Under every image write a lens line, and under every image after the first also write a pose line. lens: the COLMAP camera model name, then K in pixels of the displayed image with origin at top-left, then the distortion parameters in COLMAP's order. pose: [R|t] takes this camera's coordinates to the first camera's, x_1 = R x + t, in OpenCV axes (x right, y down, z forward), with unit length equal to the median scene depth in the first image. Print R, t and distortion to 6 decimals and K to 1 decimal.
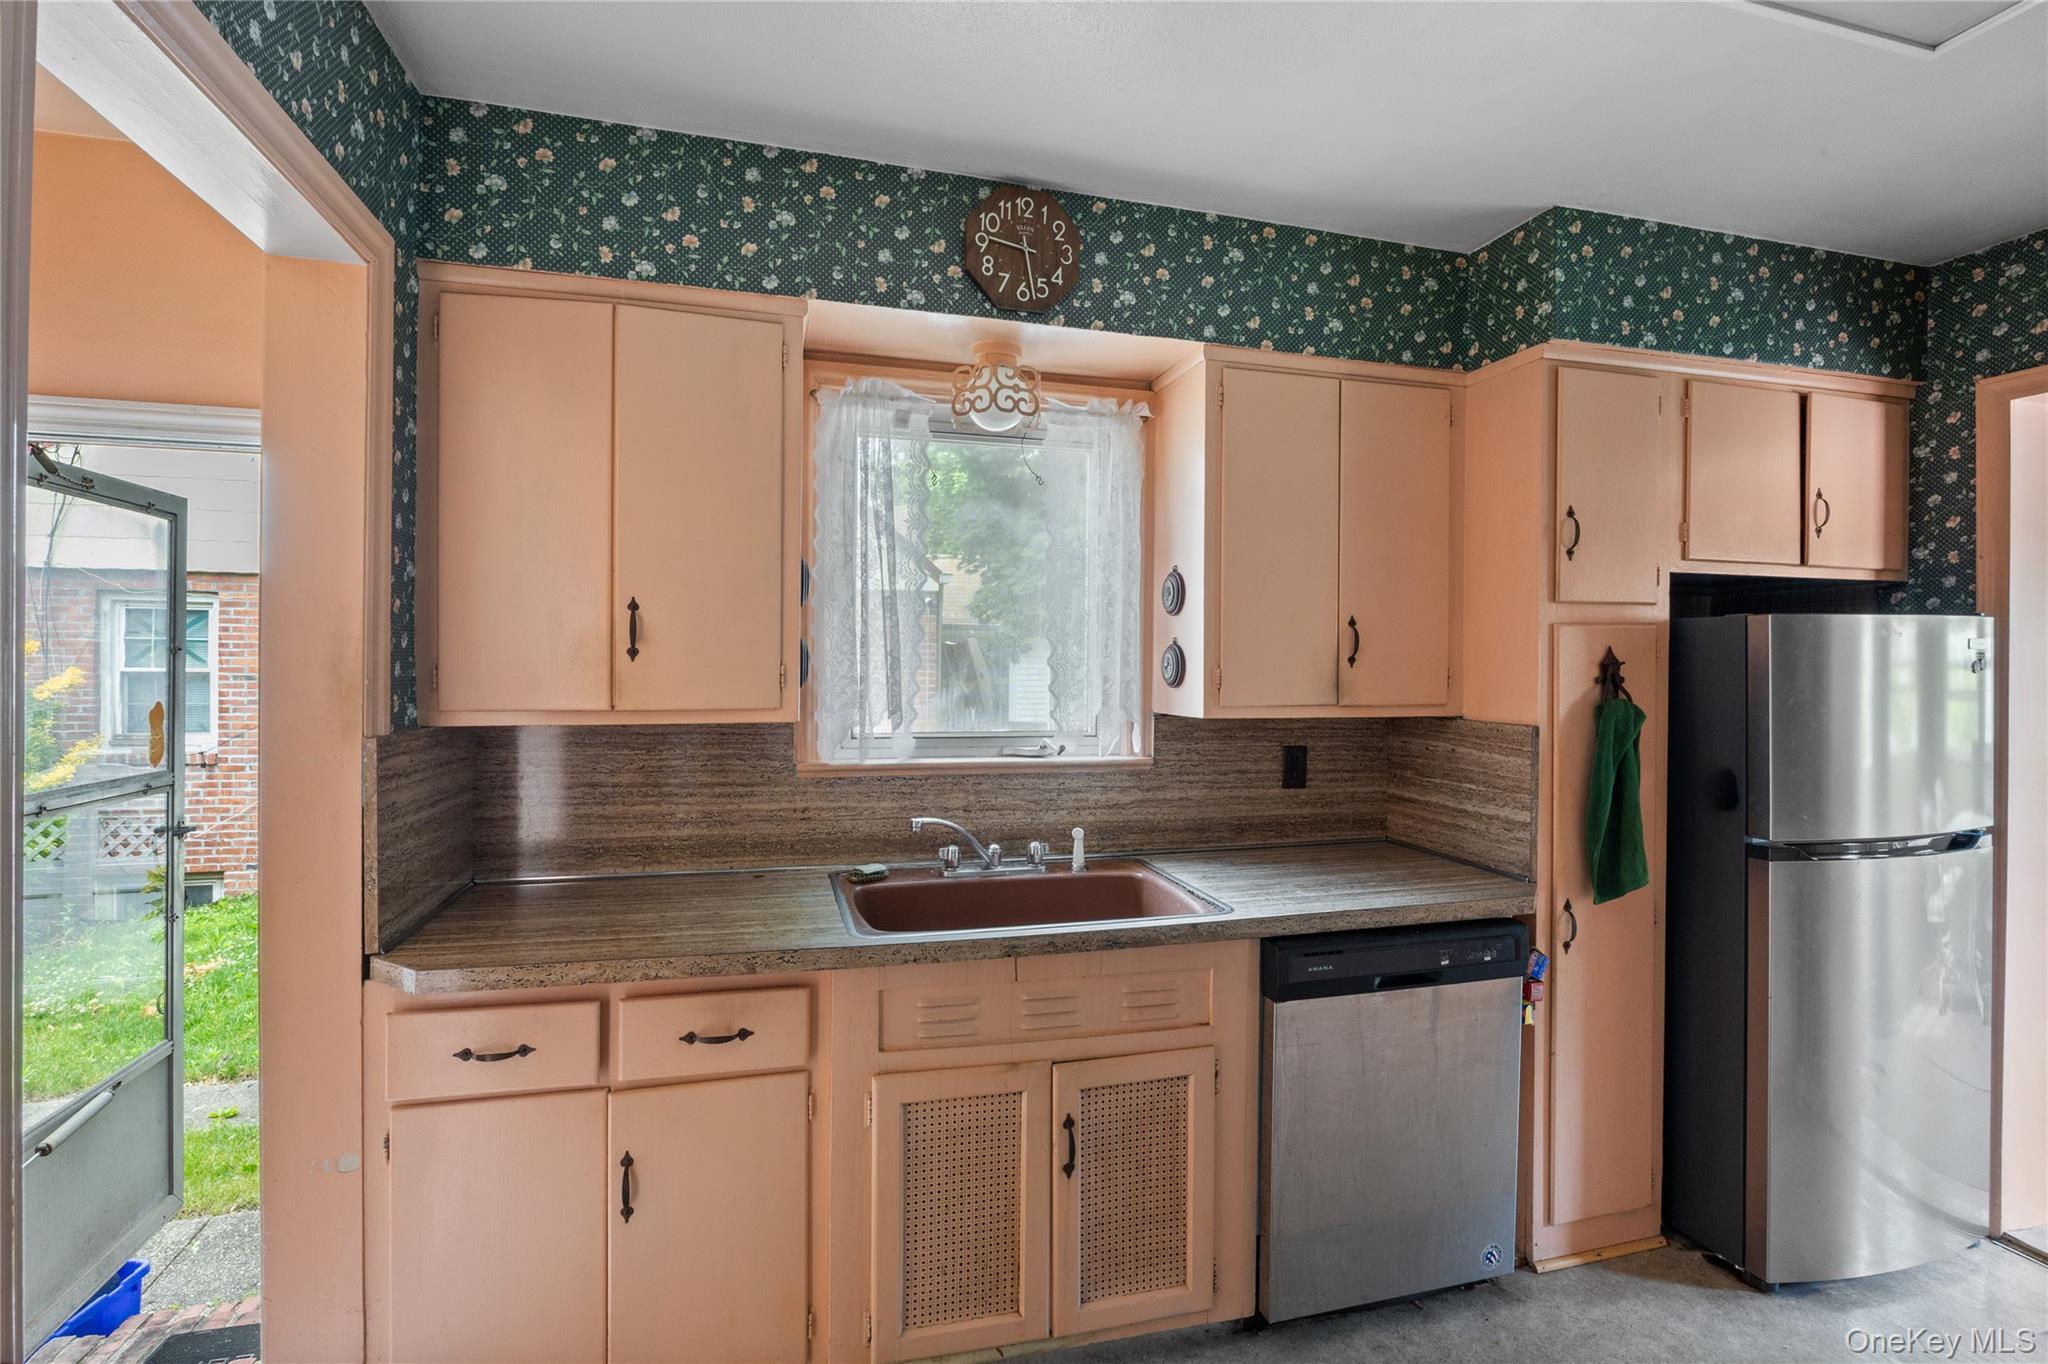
lens RADIAL K [[954.3, 0, 1042.3], [0, 954.3, 676.4], [0, 0, 1]] dist [-0.015262, 0.000049]
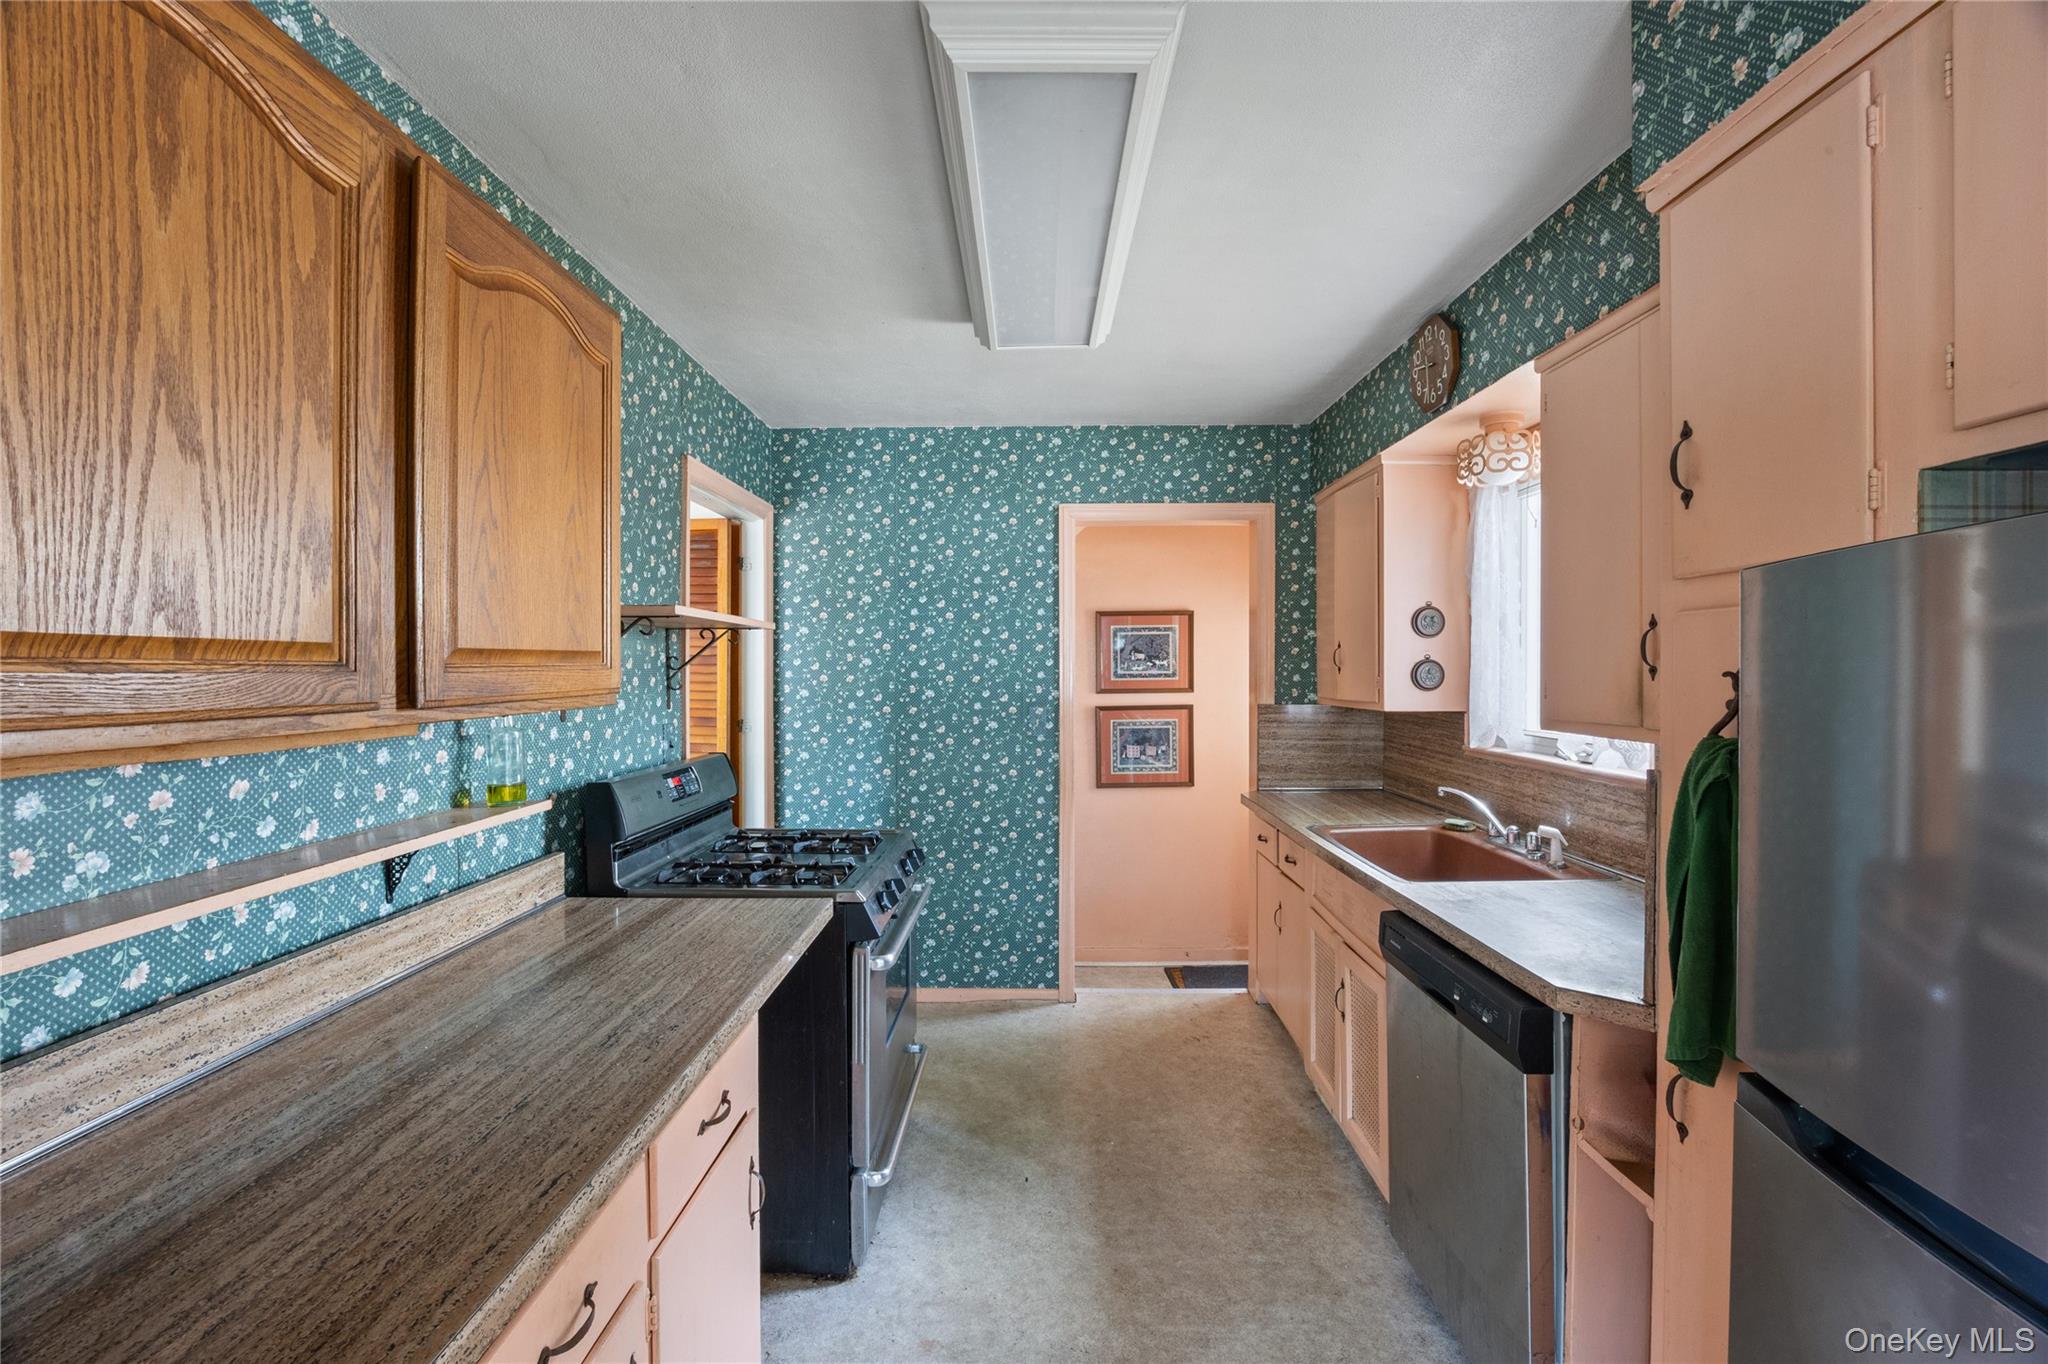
lens RADIAL K [[888.6, 0, 1024.1], [0, 888.6, 681.0], [0, 0, 1]] dist [-0.012468, 0.000391]
pose [[-0.286538, 0.006516, -0.958047, 1.253824], [-0.011090, 0.999887, 0.010117, -0.011355], [0.958005, 0.013524, -0.286434, 0.765879]]
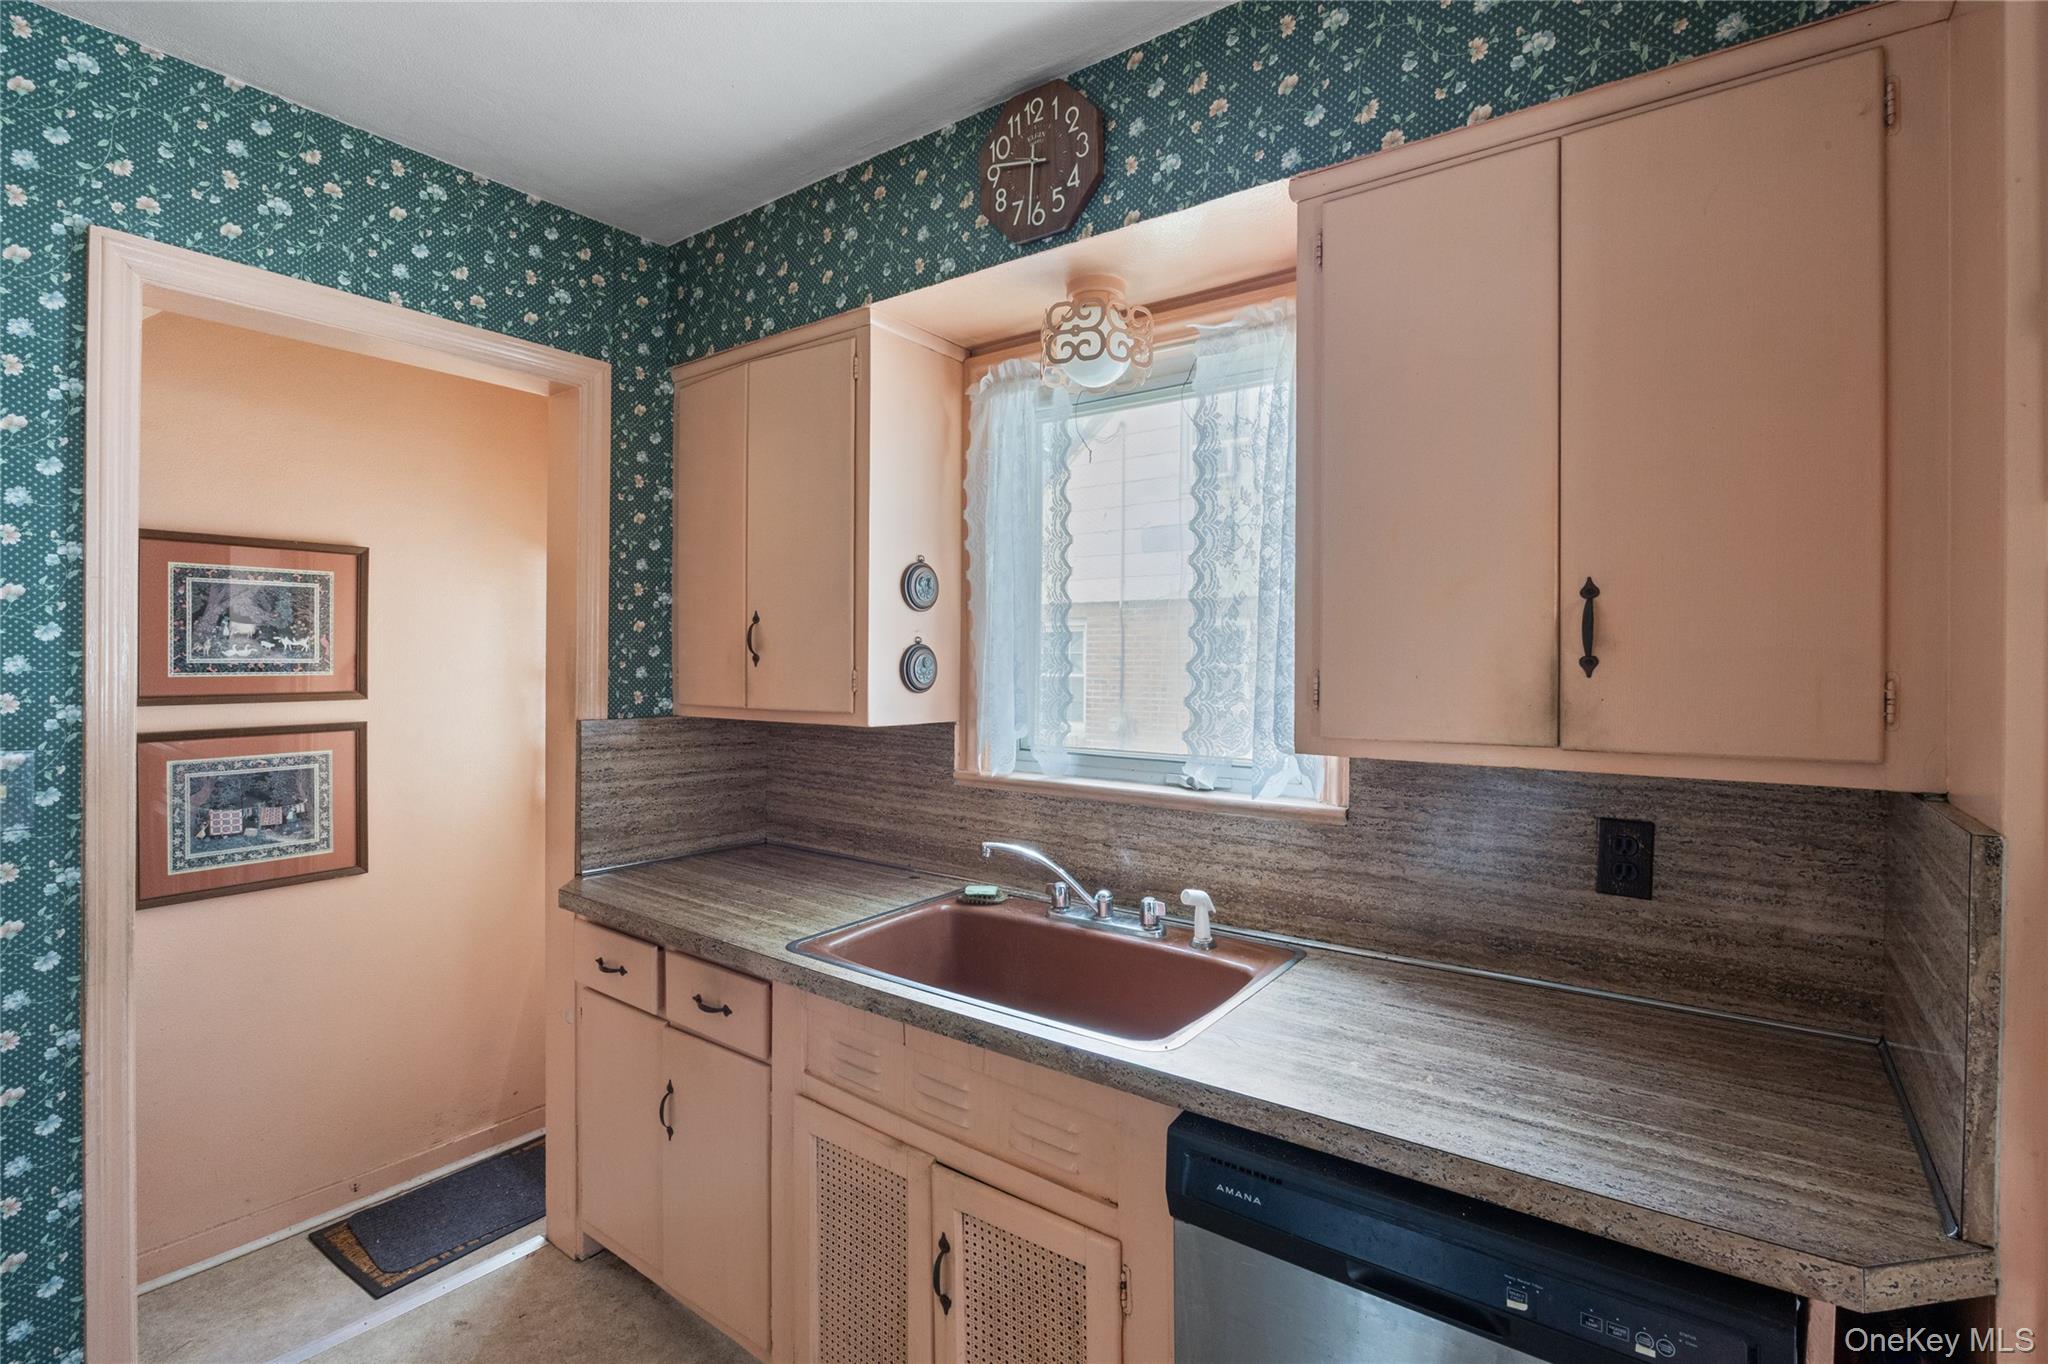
lens RADIAL K [[954.3, 0, 1039.5], [0, 954.3, 670.3], [0, 0, 1]] dist [-0.015262, 0.000049]
pose [[0.612300, 0.000687, -0.790625, 0.591002], [-0.012993, 0.999873, -0.009194, -0.004248], [0.790519, 0.015902, 0.612231, 0.477723]]
